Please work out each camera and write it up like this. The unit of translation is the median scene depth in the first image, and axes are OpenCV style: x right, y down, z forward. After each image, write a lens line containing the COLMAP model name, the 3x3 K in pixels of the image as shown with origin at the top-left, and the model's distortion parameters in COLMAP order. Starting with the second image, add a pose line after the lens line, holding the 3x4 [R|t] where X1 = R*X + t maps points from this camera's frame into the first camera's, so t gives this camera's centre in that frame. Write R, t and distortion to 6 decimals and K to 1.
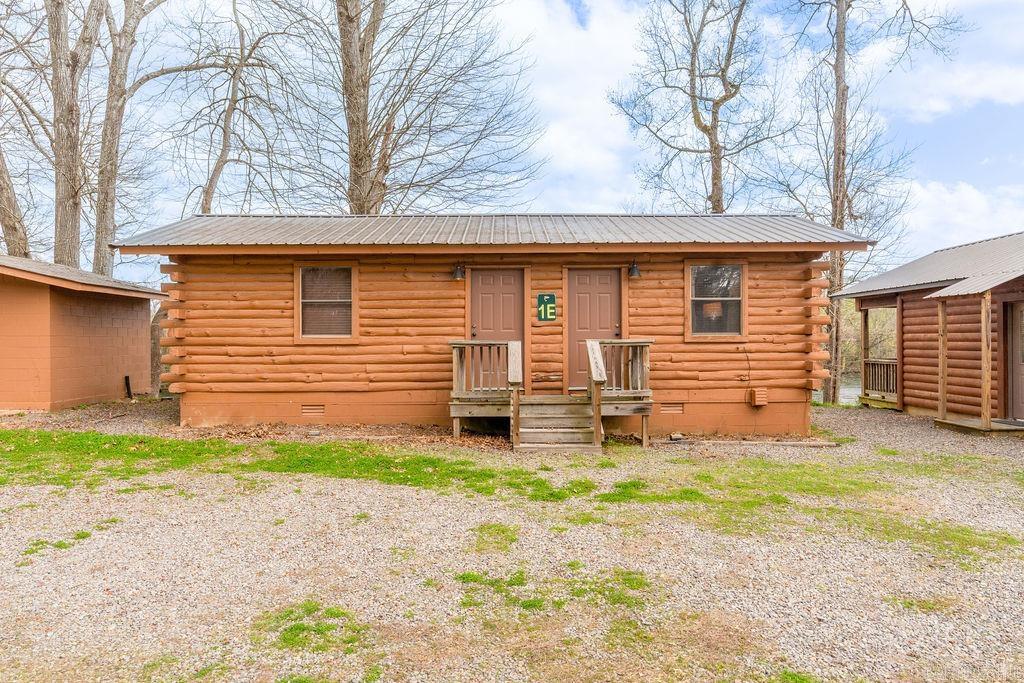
lens RADIAL K [[651.1, 0, 512.6], [0, 651.1, 339.6], [0, 0, 1]] dist [0.002587, 0.000567]
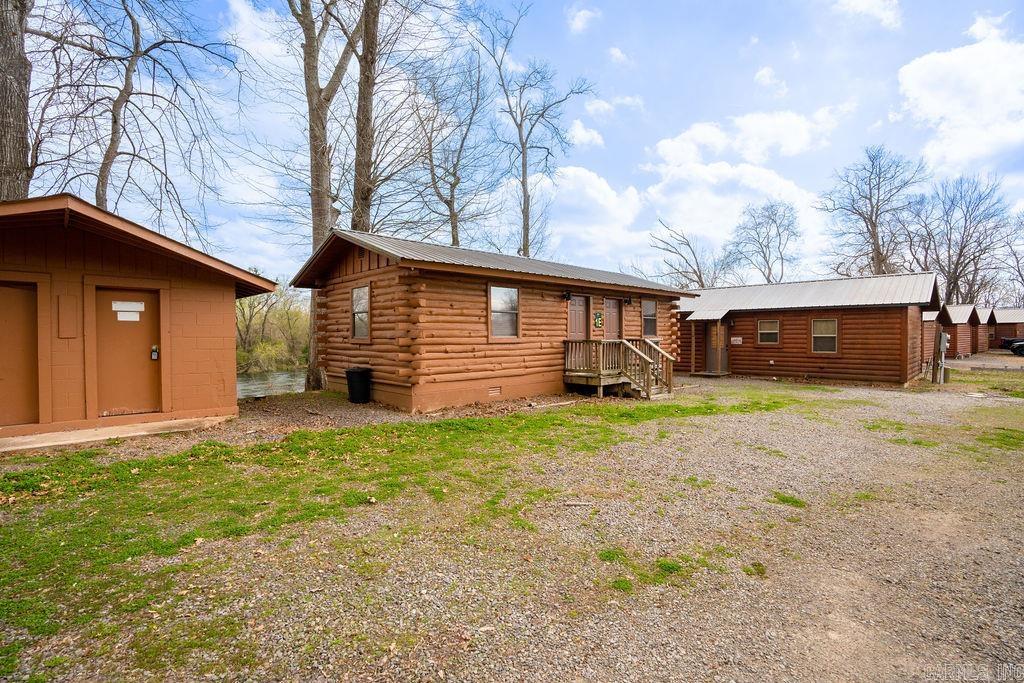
lens RADIAL K [[458.1, 0, 510.3], [0, 458.1, 338.0], [0, 0, 1]] dist [-0.011474, 0.004708]
pose [[0.728147, -0.003211, 0.685414, -0.951971], [-0.001532, 0.999979, 0.006313, -0.009477], [-0.685419, -0.005647, 0.728127, 0.272595]]
